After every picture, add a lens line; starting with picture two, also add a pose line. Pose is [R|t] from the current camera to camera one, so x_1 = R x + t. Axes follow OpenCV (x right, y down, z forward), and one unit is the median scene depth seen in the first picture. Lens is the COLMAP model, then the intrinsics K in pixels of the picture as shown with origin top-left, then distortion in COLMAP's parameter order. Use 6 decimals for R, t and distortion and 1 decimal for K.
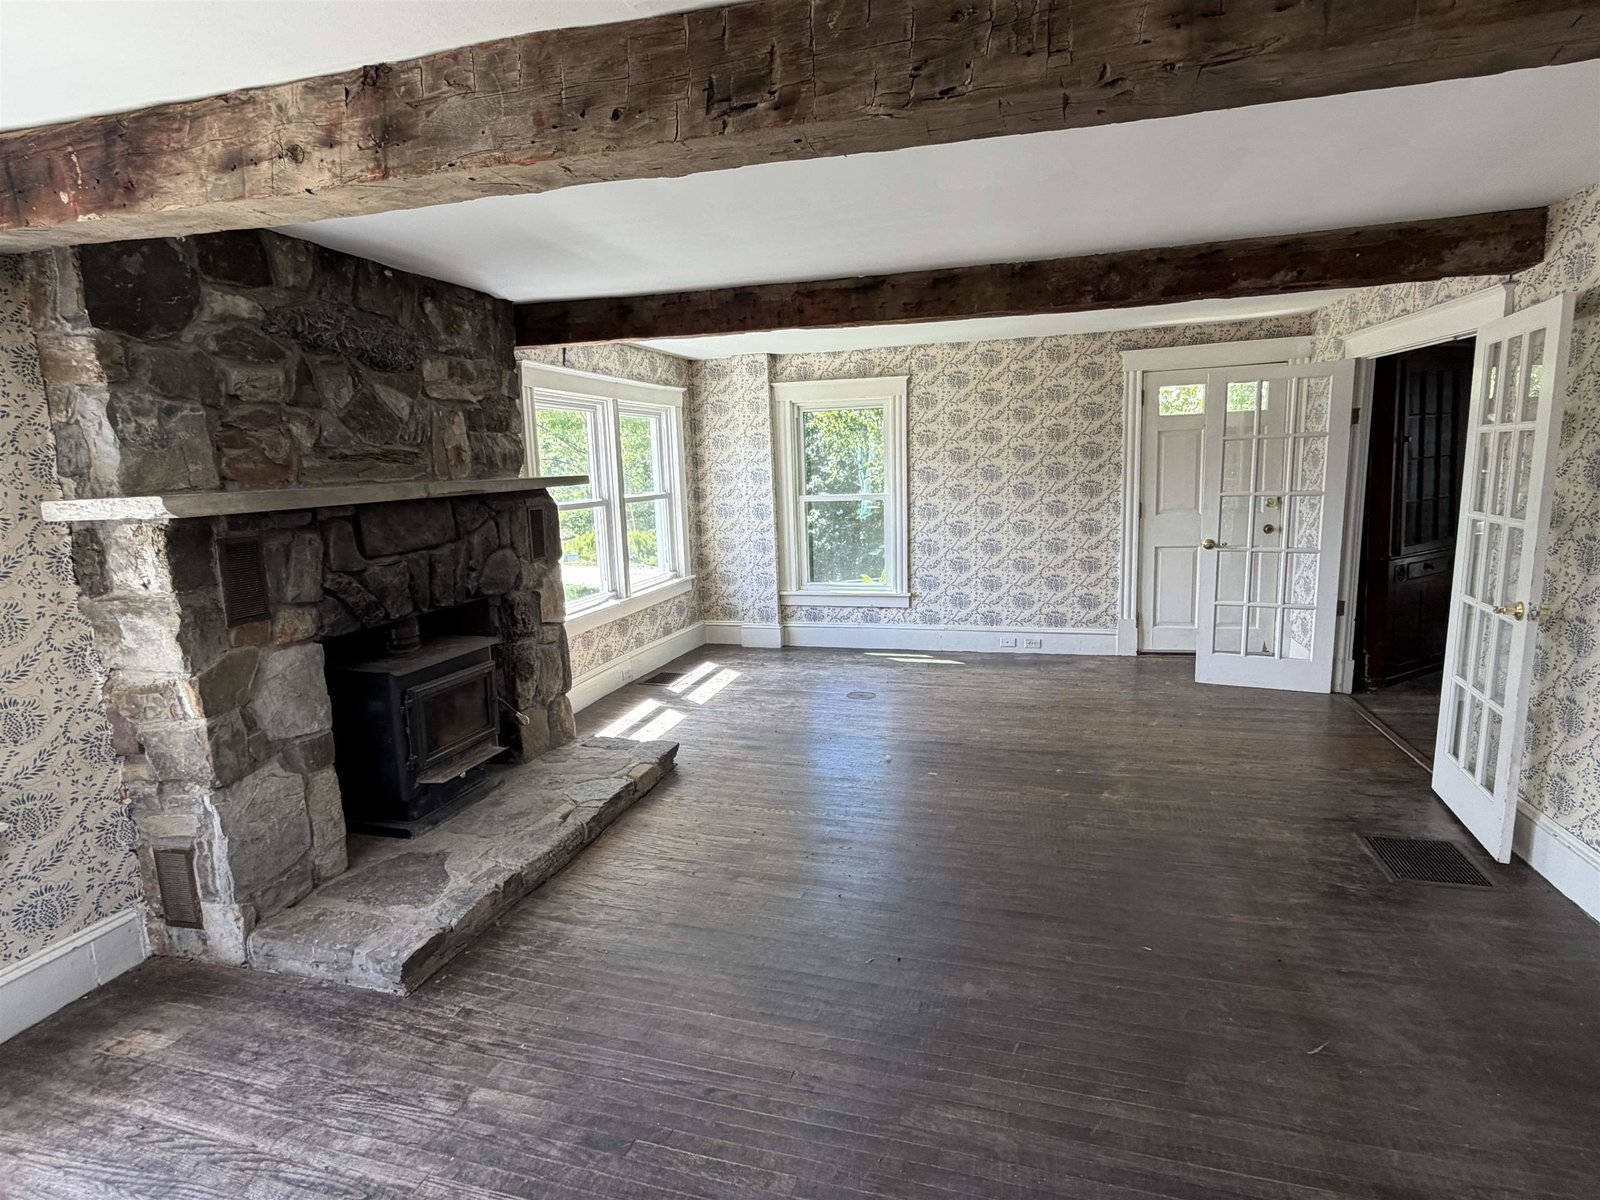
lens RADIAL K [[827.6, 0, 800.0], [0, 827.6, 600.0], [0, 0, 1]] dist [0.000486, -0.000048]
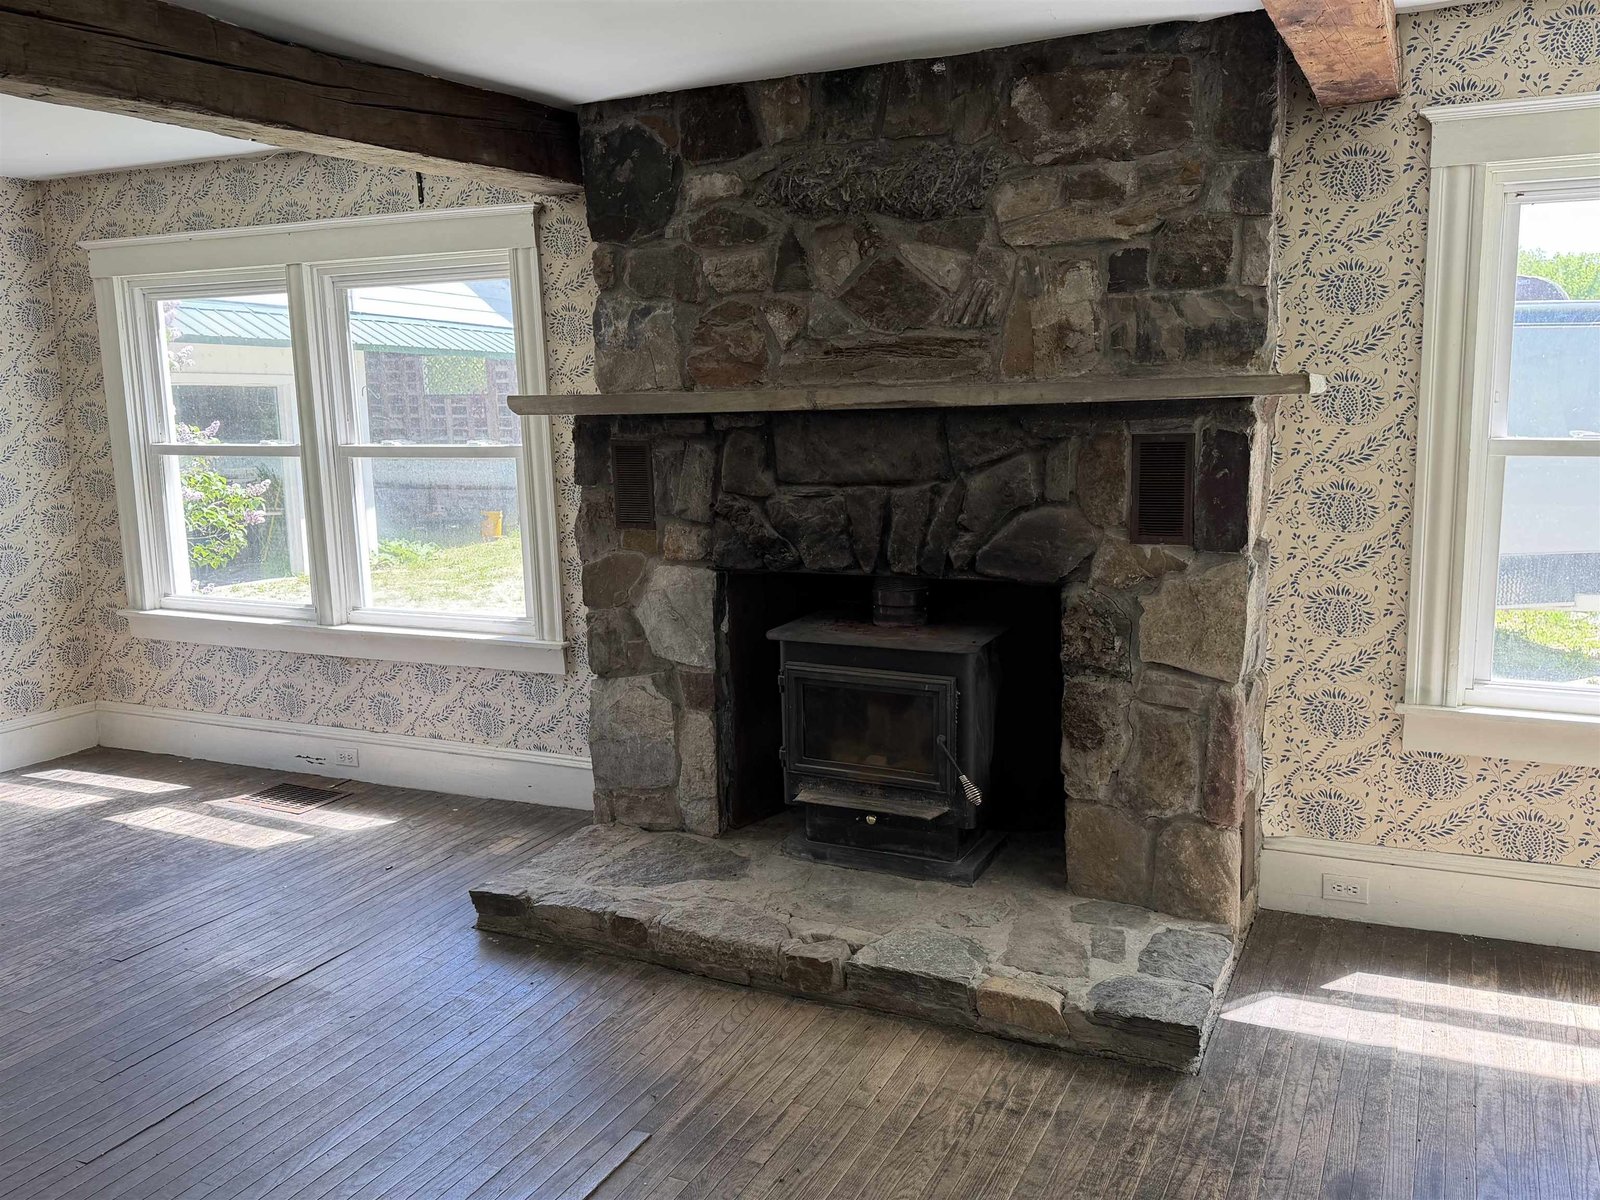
lens RADIAL K [[1272.3, 0, 800.0], [0, 1272.3, 600.0], [0, 0, 1]] dist [0.097372, -0.003123]
pose [[-0.171343, 0.189711, -0.966774, 0.694233], [-0.136119, 0.967316, 0.213942, -0.214171], [0.975763, 0.168254, -0.139919, 1.265999]]
